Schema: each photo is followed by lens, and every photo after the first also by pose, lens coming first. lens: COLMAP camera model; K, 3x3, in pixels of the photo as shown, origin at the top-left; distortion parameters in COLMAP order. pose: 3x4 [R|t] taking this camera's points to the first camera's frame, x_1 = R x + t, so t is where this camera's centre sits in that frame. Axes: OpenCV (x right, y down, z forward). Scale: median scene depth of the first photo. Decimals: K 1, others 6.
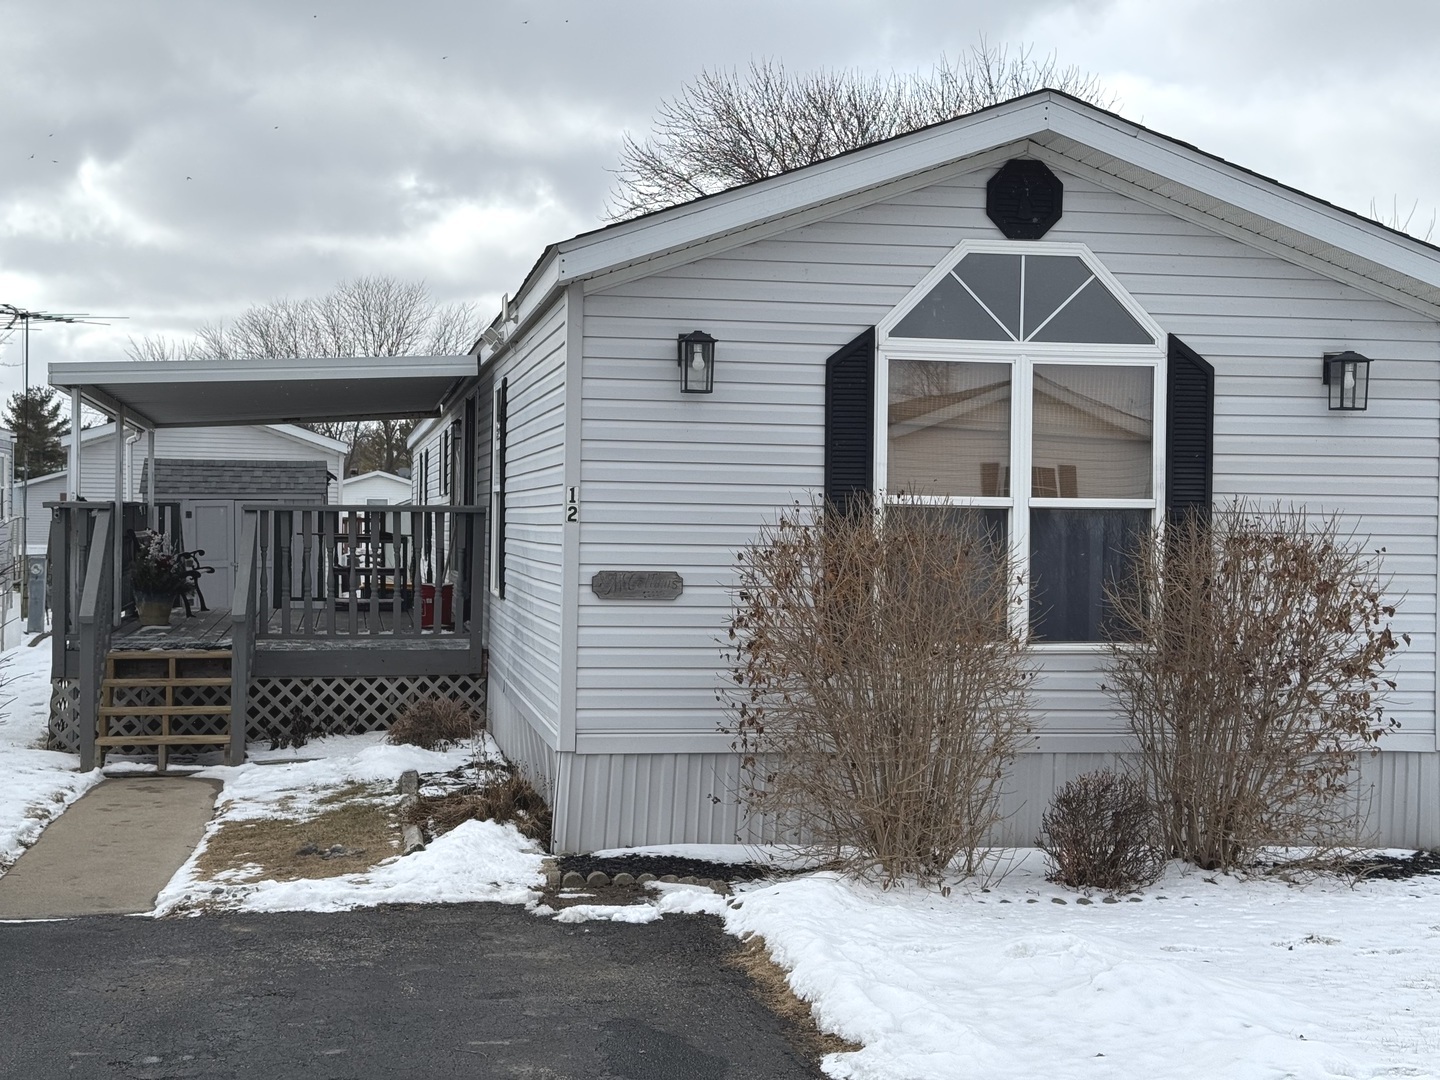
lens RADIAL K [[2038.3, 0, 720.0], [0, 2038.3, 540.0], [0, 0, 1]] dist [-0.046677, 0.495467]
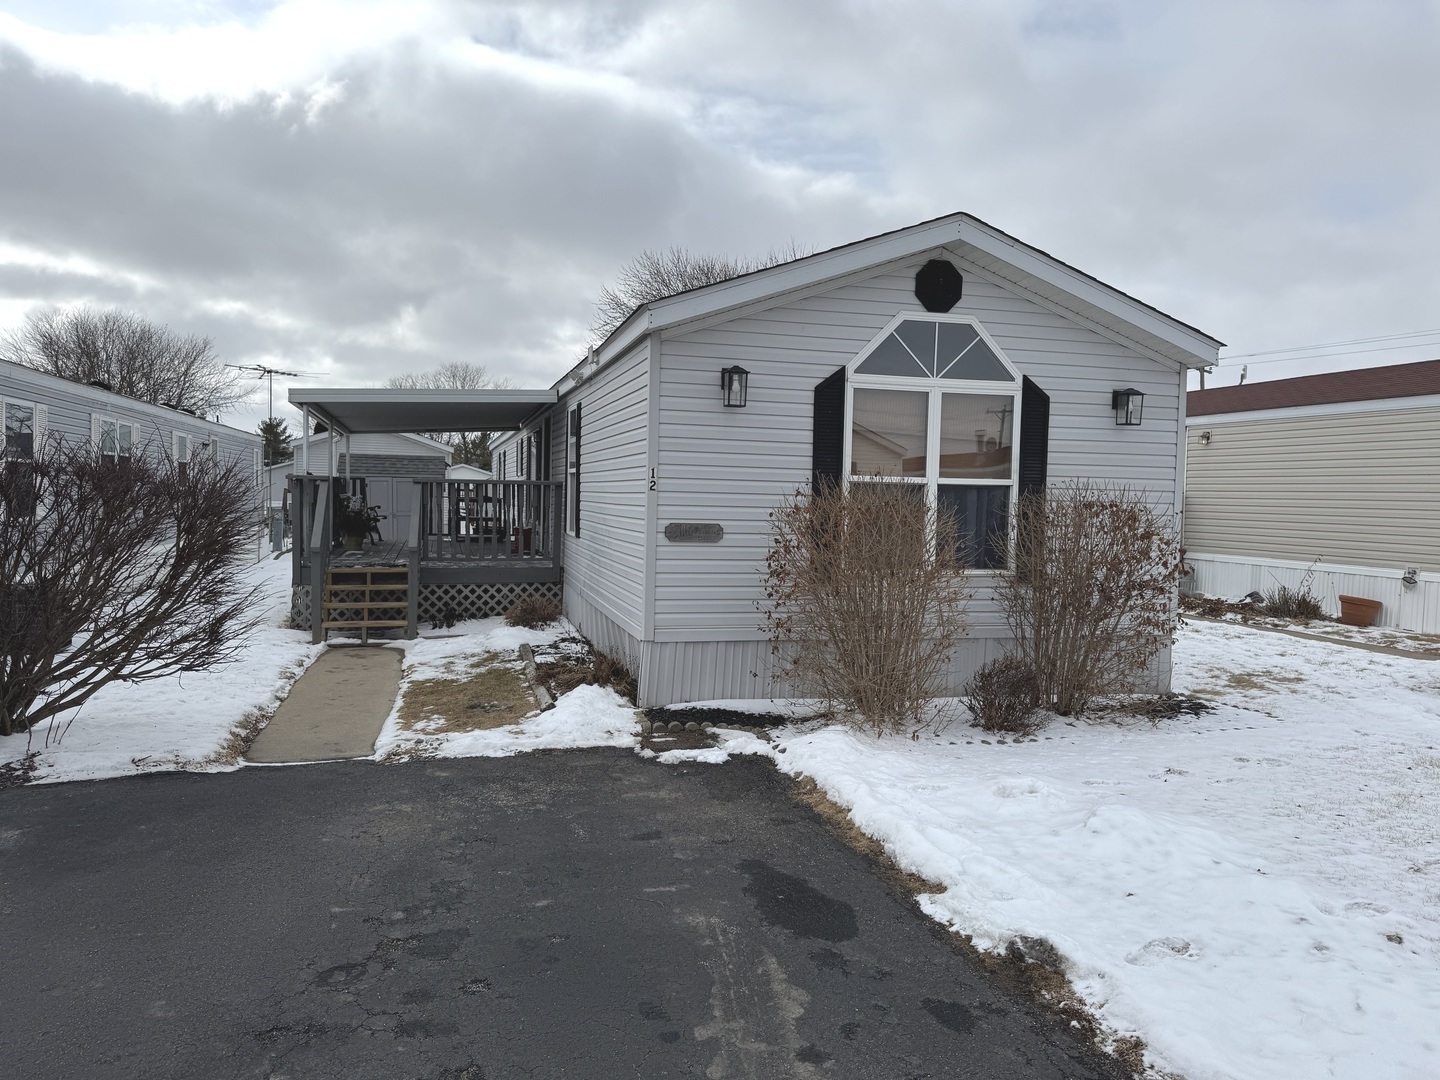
lens RADIAL K [[1008.8, 0, 723.2], [0, 1008.8, 548.2], [0, 0, 1]] dist [0.043729, -0.051753]
pose [[0.995624, 0.003592, 0.093381, -0.087457], [-0.007838, 0.998950, 0.045146, -0.000364], [-0.093121, -0.045681, 0.994606, 0.235368]]
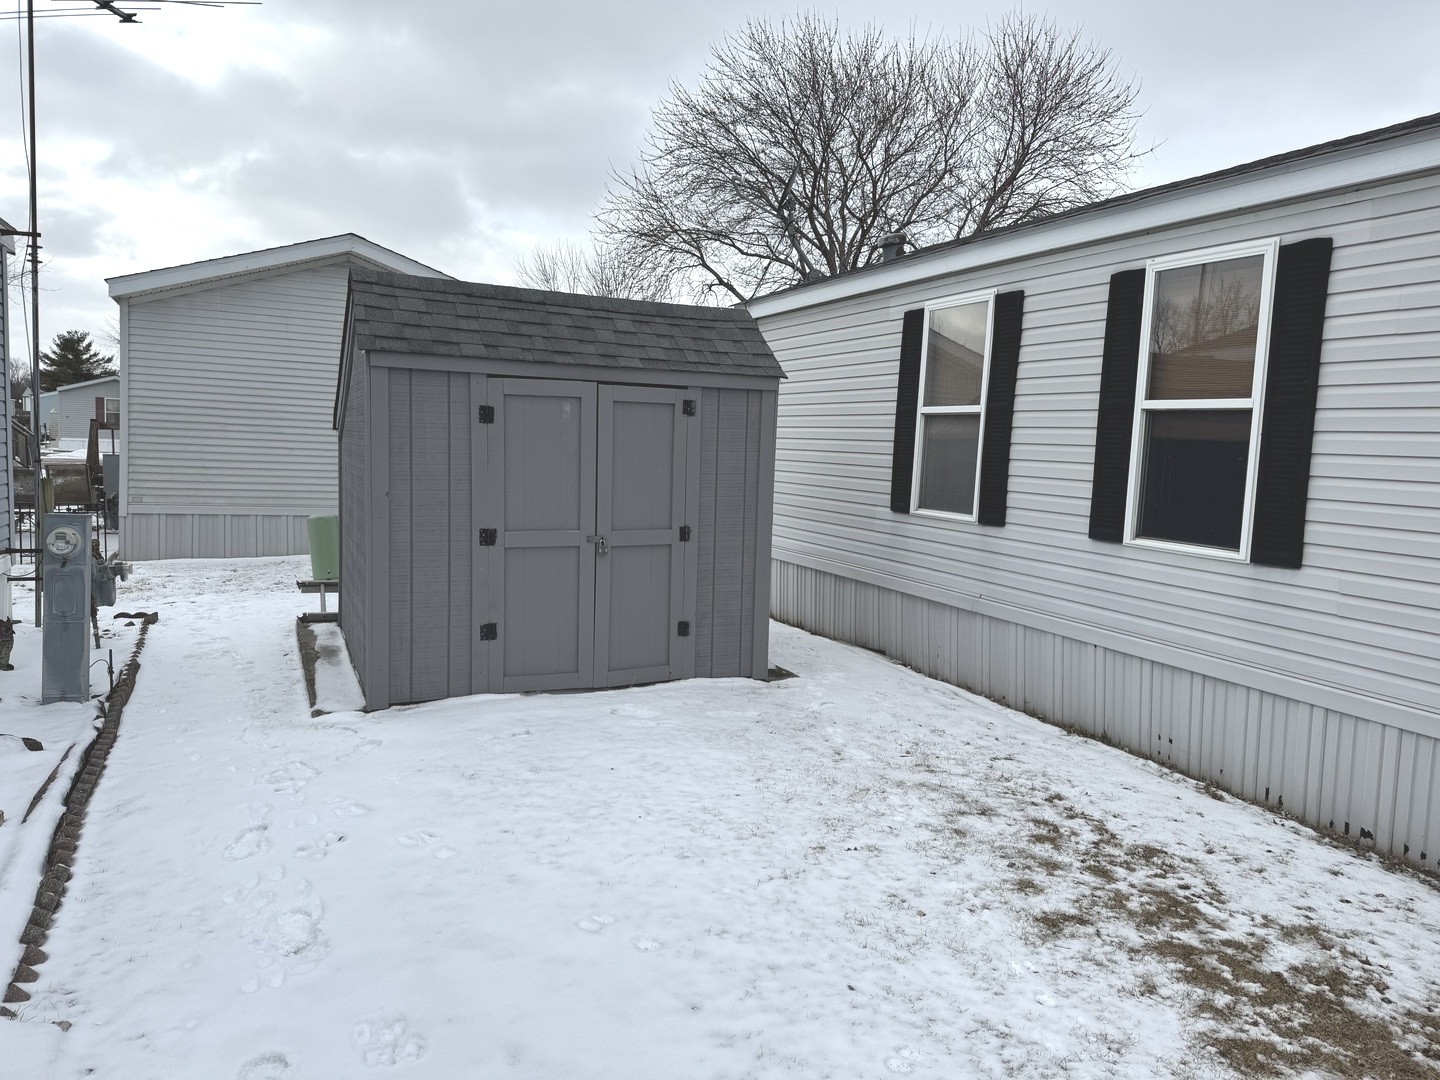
lens RADIAL K [[1008.8, 0, 723.2], [0, 1008.8, 548.2], [0, 0, 1]] dist [0.043729, -0.051753]
pose [[0.972337, -0.030500, 0.231585, -0.182512], [0.002933, 0.992955, 0.118459, -0.007041], [-0.233566, -0.114503, 0.965575, 0.556812]]
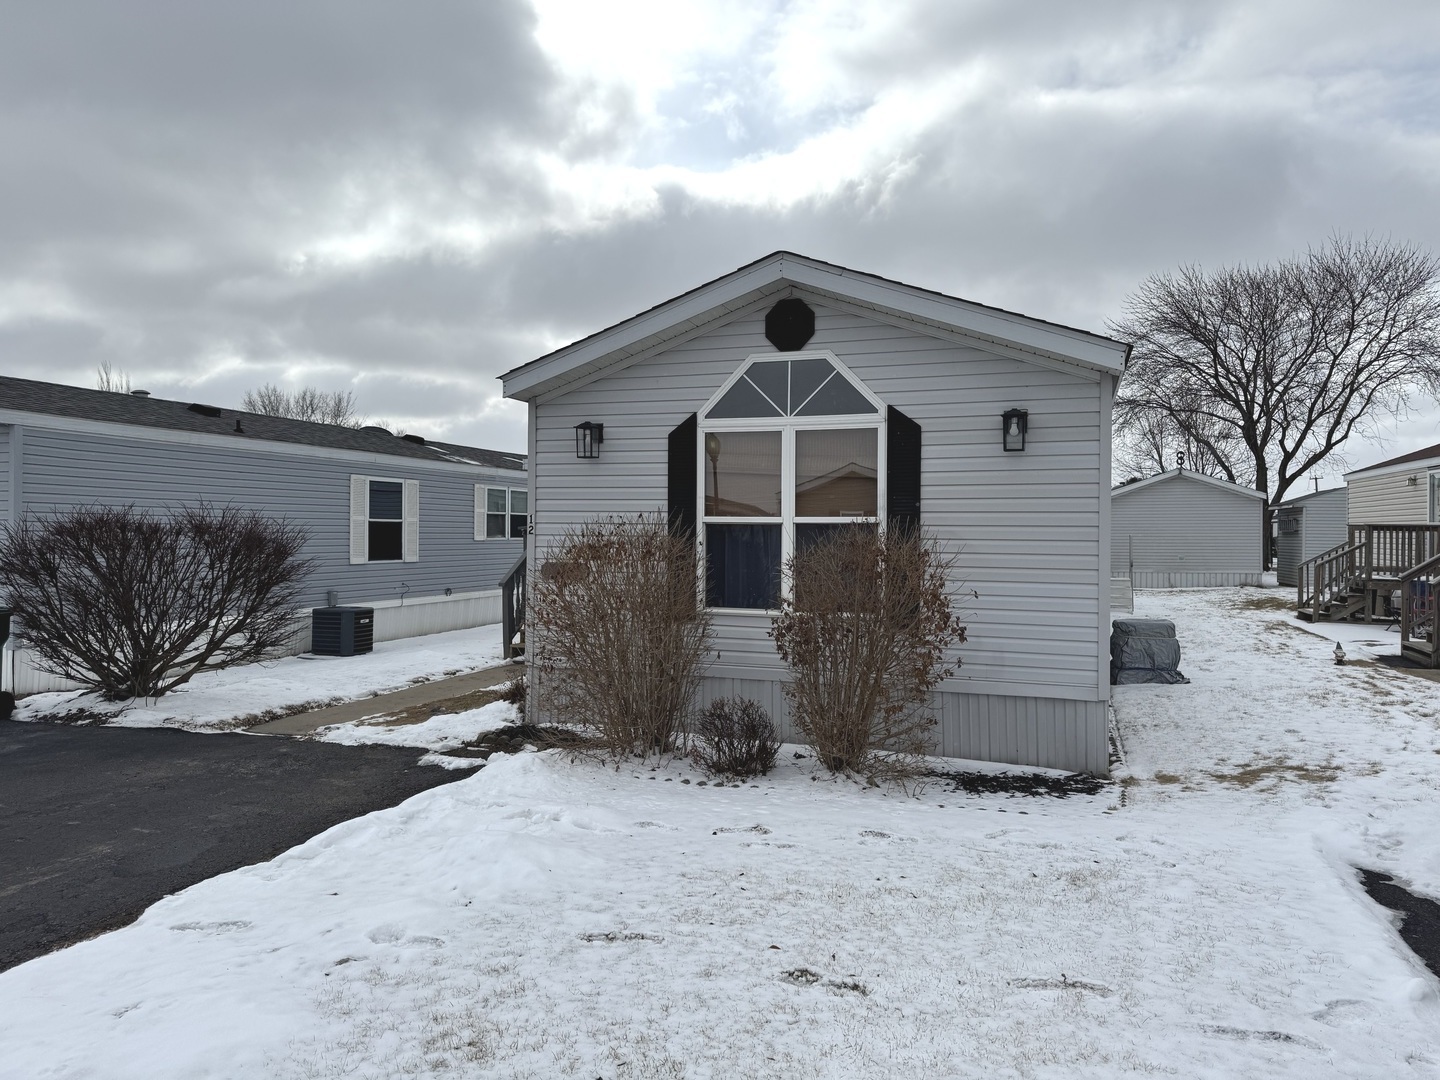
lens RADIAL K [[999.2, 0, 720.0], [0, 999.2, 540.0], [0, 0, 1]] dist [0.034844, -0.051006]
pose [[0.878635, -0.000653, -0.477493, 0.470999], [0.000889, 1.000000, 0.000268, -0.003365], [0.477493, -0.000660, 0.878636, 0.305086]]
